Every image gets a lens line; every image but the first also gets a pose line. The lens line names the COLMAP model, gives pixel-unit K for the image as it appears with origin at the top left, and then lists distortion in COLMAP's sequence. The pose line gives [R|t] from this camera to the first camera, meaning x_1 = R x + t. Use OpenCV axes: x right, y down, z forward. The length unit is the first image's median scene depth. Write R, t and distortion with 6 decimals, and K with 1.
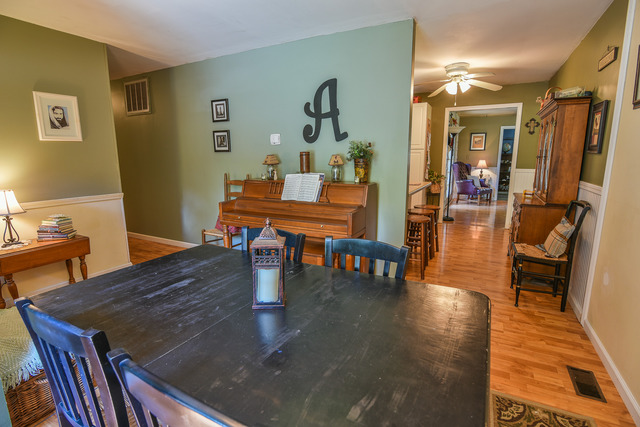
lens RADIAL K [[314.6, 0, 317.3], [0, 314.6, 211.6], [0, 0, 1]] dist [-0.001211, -0.000387]
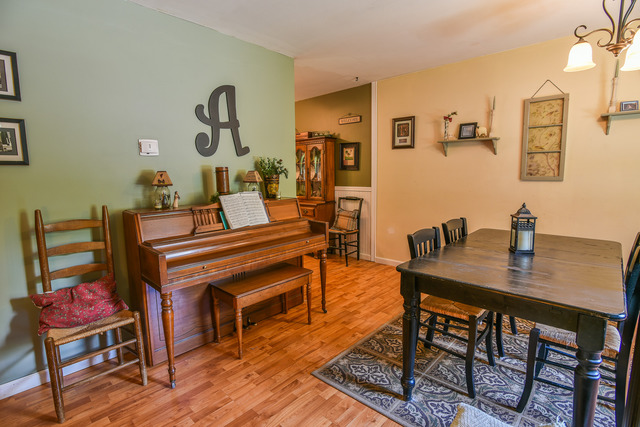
lens RADIAL K [[314.6, 0, 317.3], [0, 314.6, 211.6], [0, 0, 1]] dist [-0.001211, -0.000387]
pose [[0.269524, -0.122845, 0.955126, -0.744968], [0.174651, 0.981618, 0.076968, -0.097212], [-0.947024, 0.146069, 0.286025, 0.550429]]
